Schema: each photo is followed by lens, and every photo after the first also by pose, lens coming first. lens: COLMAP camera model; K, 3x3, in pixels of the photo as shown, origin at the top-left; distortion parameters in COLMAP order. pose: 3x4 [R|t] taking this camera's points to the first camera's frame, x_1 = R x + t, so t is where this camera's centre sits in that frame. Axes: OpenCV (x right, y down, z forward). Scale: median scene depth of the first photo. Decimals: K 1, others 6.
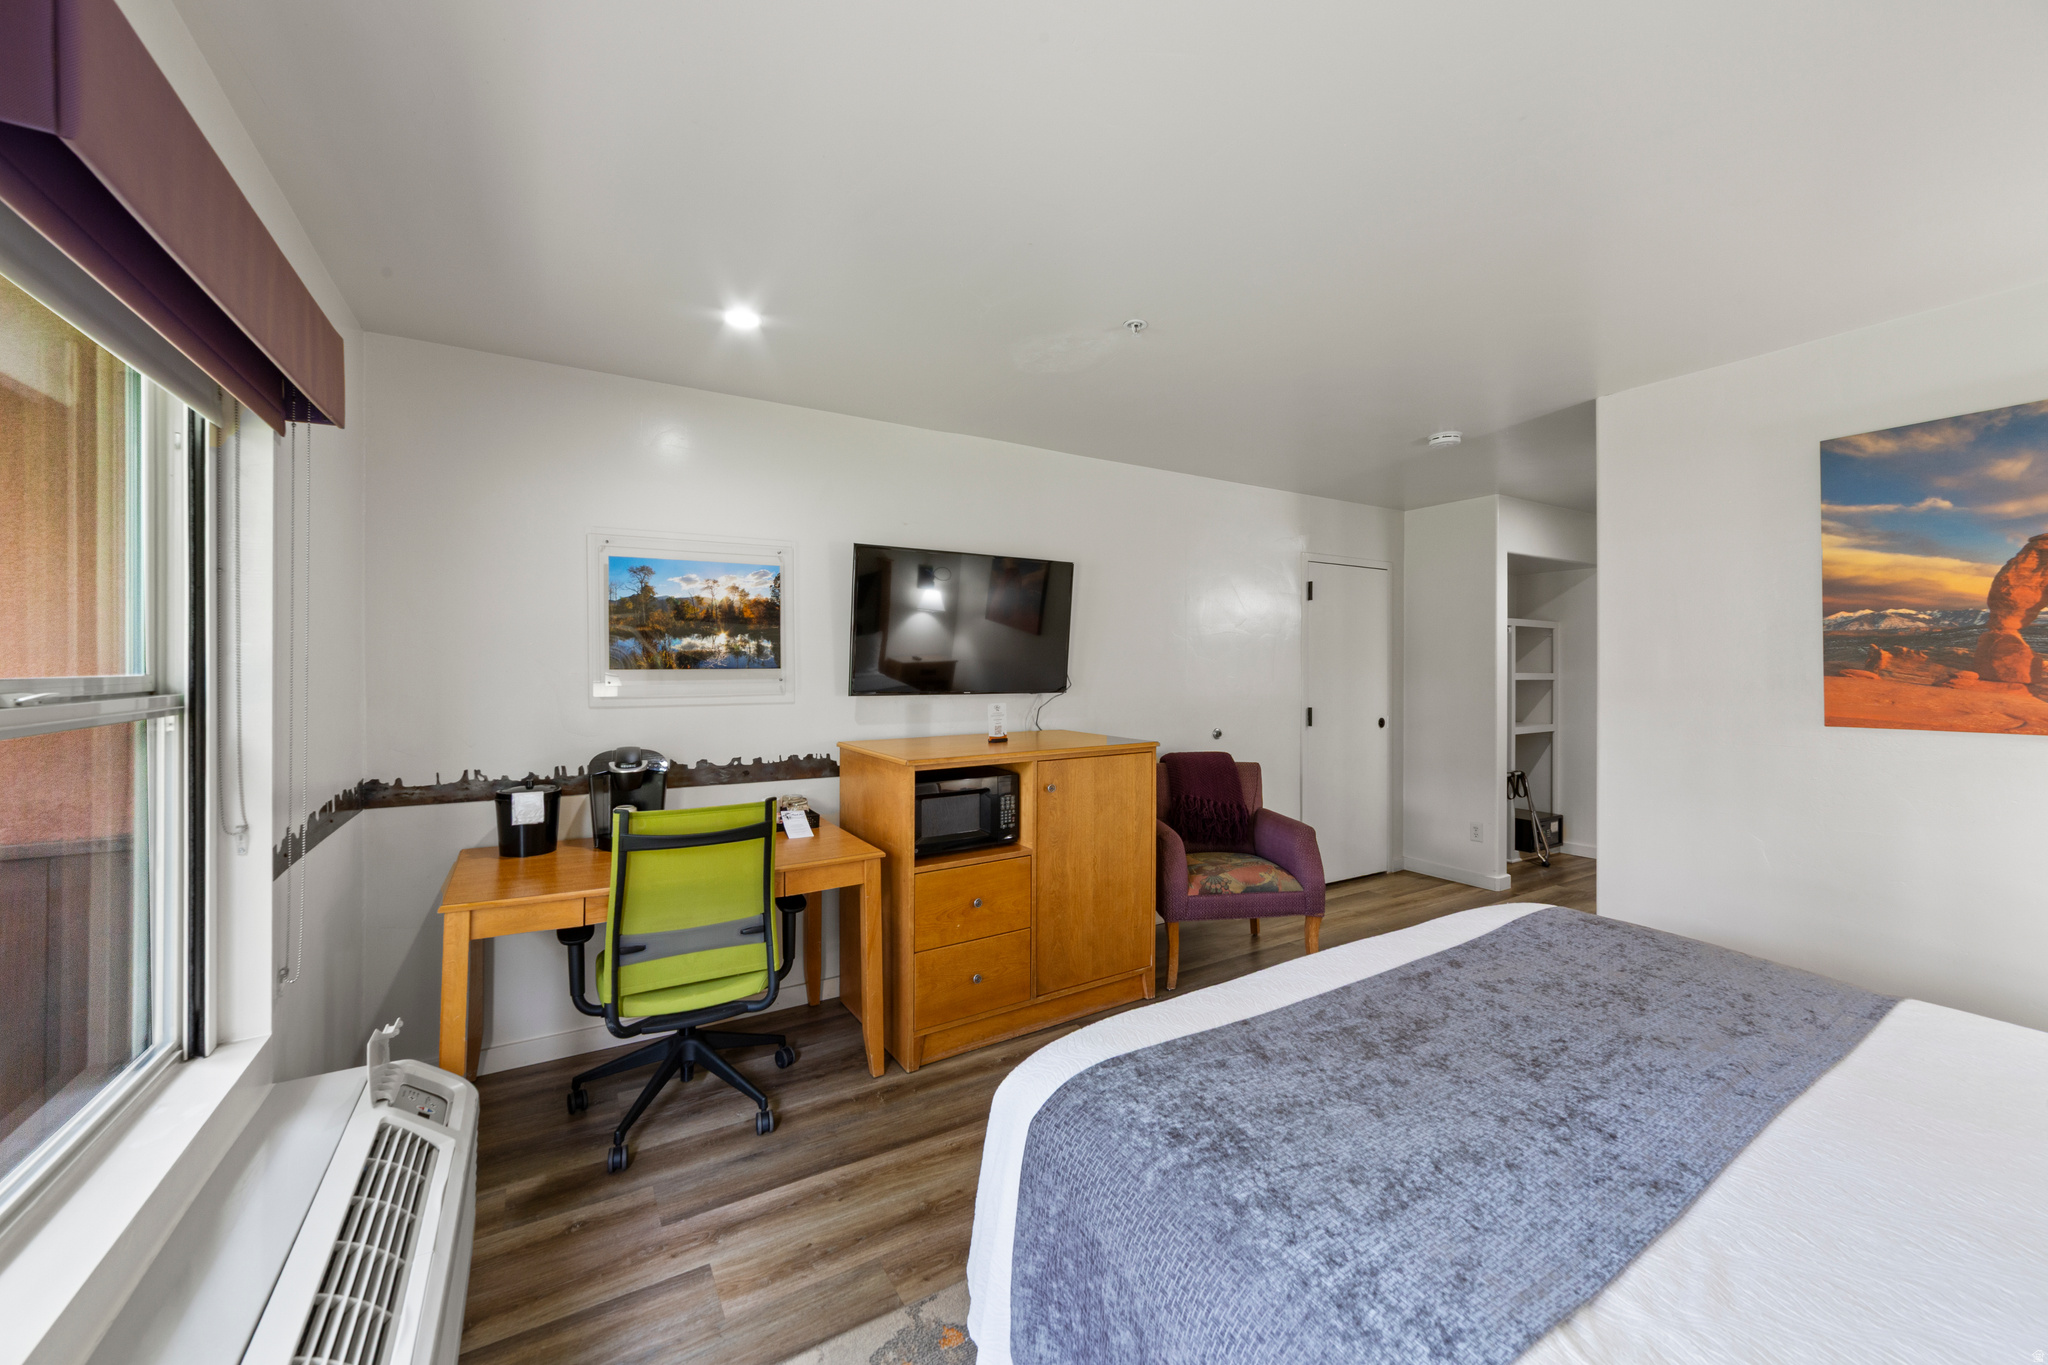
lens RADIAL K [[782.4, 0, 1030.6], [0, 782.4, 671.4], [0, 0, 1]] dist [-0.001216, 0.002828]
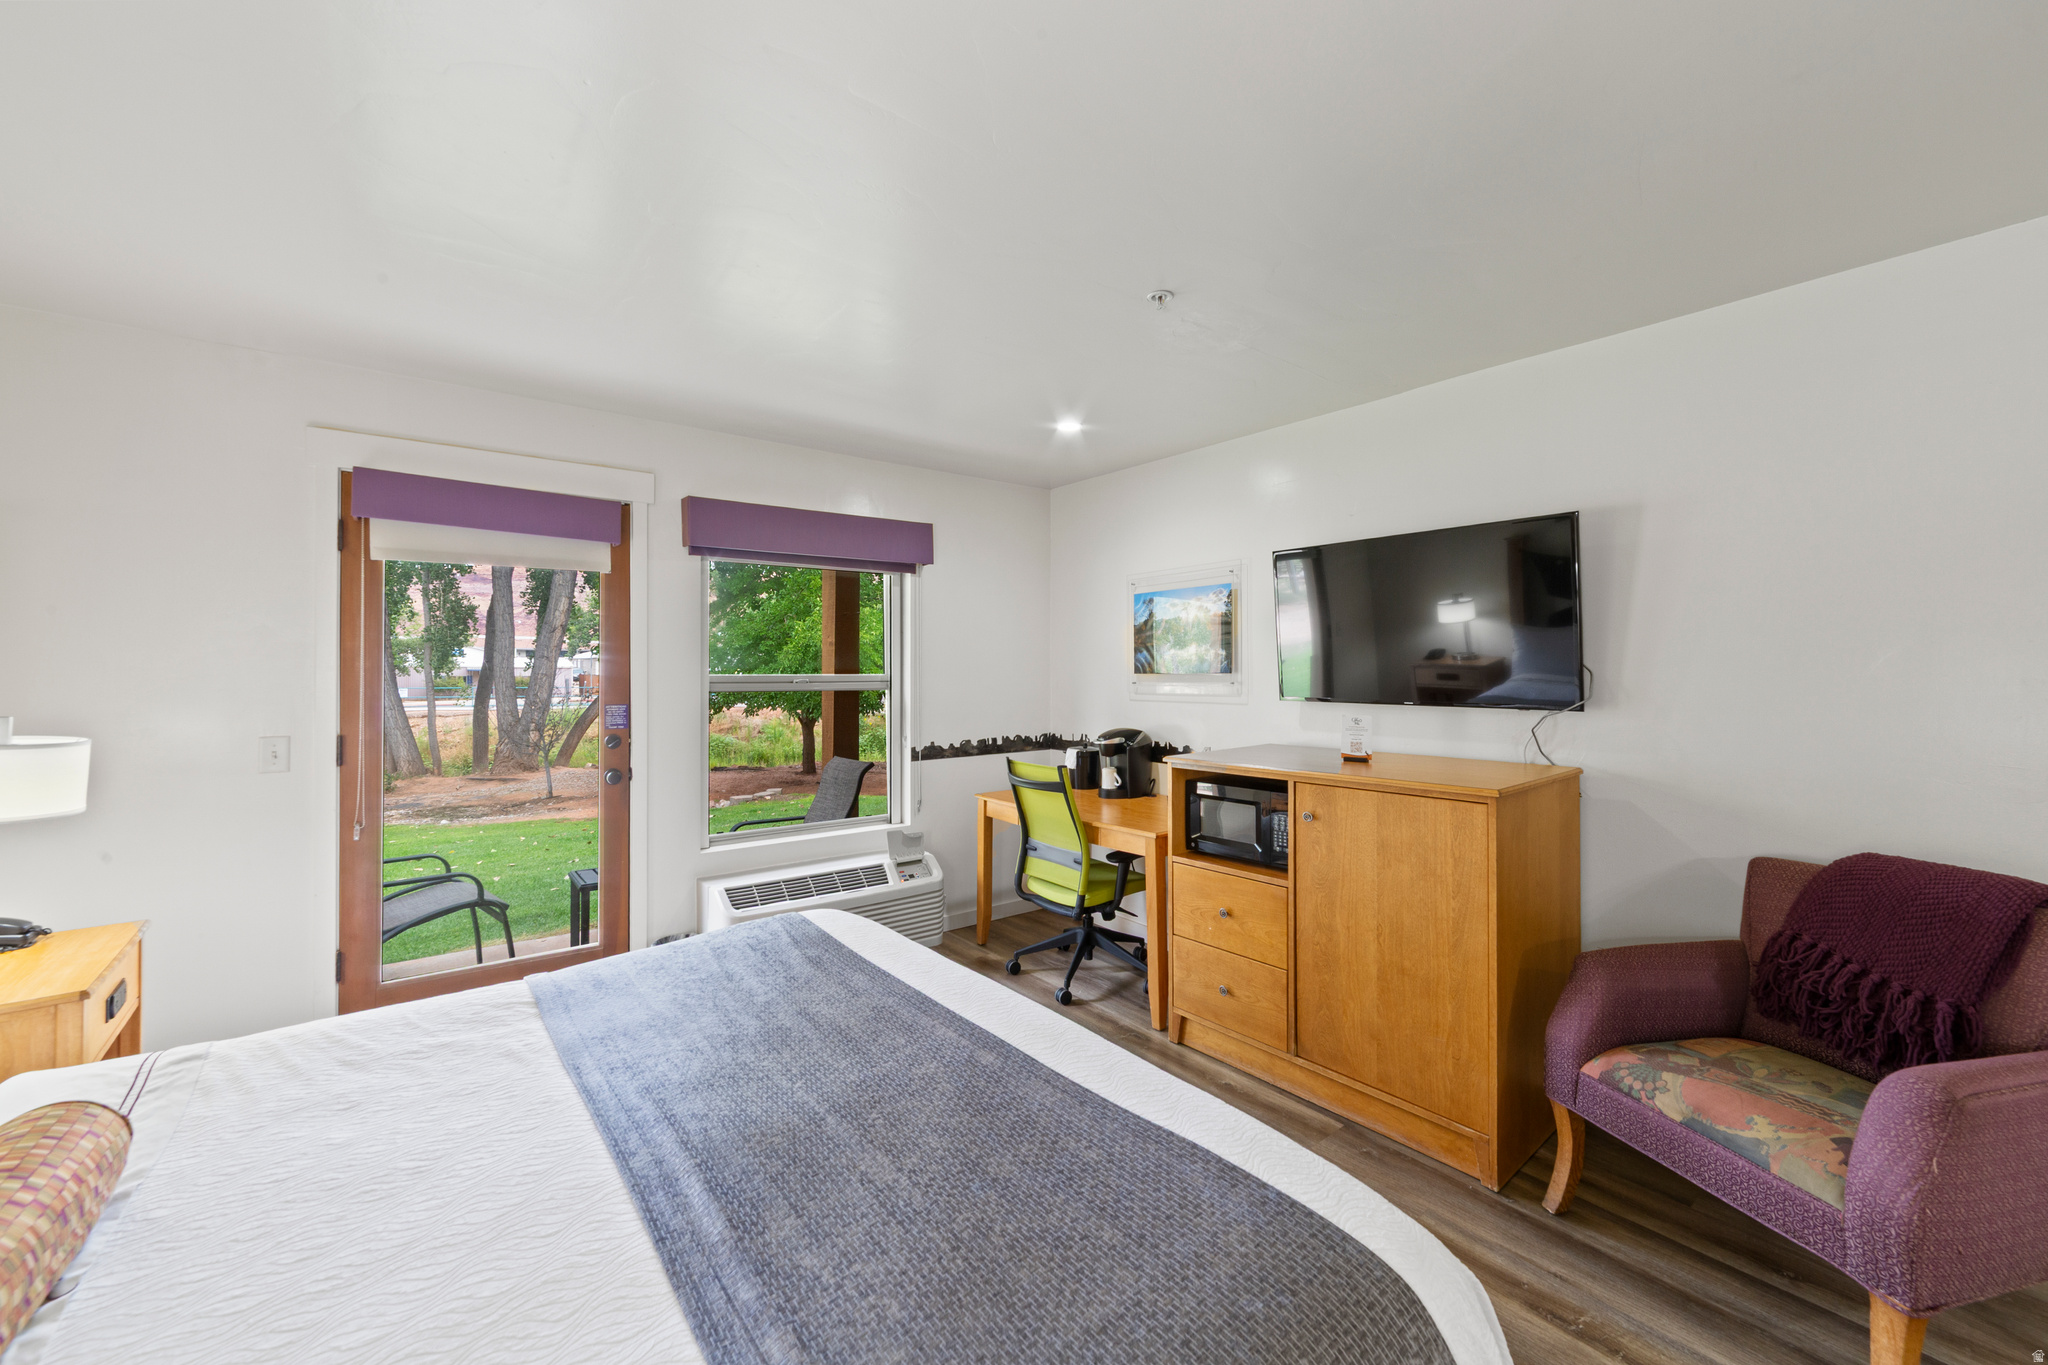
lens RADIAL K [[789.3, 0, 982.9], [0, 789.3, 680.7], [0, 0, 1]] dist [0.000643, 0.003752]
pose [[0.078944, 0.010129, -0.996828, 0.819175], [-0.002030, 0.999948, 0.010000, -0.003973], [0.996877, 0.001234, 0.078960, 0.571560]]
